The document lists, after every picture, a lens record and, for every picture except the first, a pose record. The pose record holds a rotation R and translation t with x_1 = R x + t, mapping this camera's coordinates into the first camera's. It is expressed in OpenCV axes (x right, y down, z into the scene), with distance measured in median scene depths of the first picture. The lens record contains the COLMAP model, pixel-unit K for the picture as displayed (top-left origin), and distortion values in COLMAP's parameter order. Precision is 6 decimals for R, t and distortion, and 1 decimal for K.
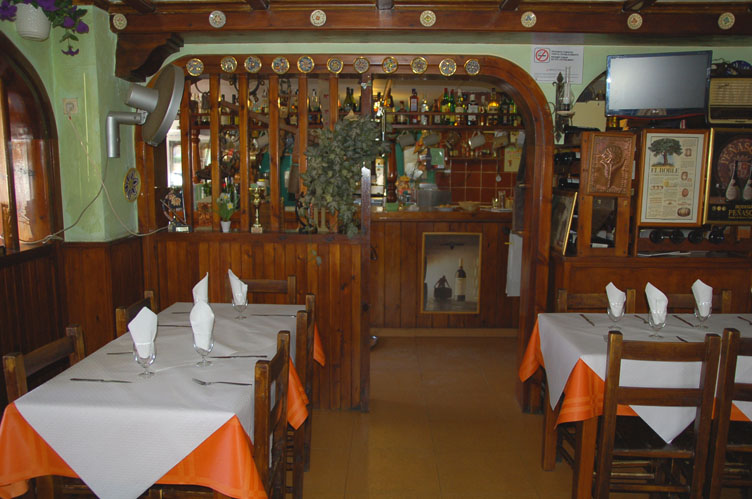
lens RADIAL K [[614.1, 0, 369.7], [0, 614.1, 251.1], [0, 0, 1]] dist [-0.098611, 0.080338]
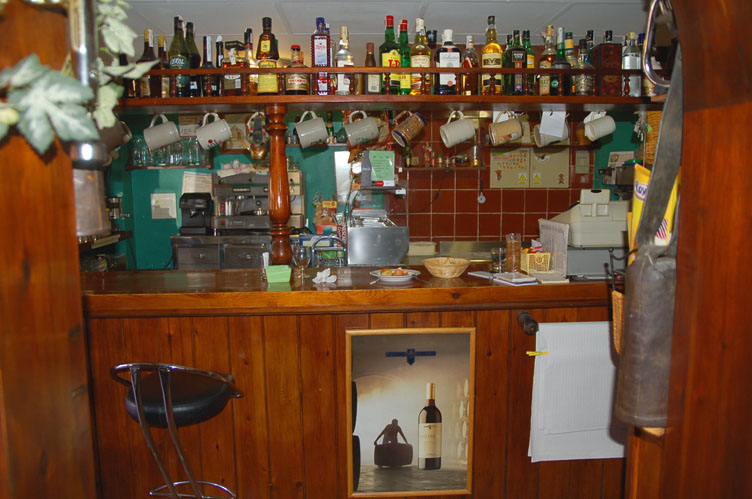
lens RADIAL K [[614.1, 0, 374.8], [0, 614.1, 254.4], [0, 0, 1]] dist [-0.098611, 0.080338]
pose [[0.997408, -0.020874, 0.068860, 0.077173], [0.021949, 0.999648, -0.014883, -0.079353], [-0.068525, 0.016356, 0.997515, 0.539463]]
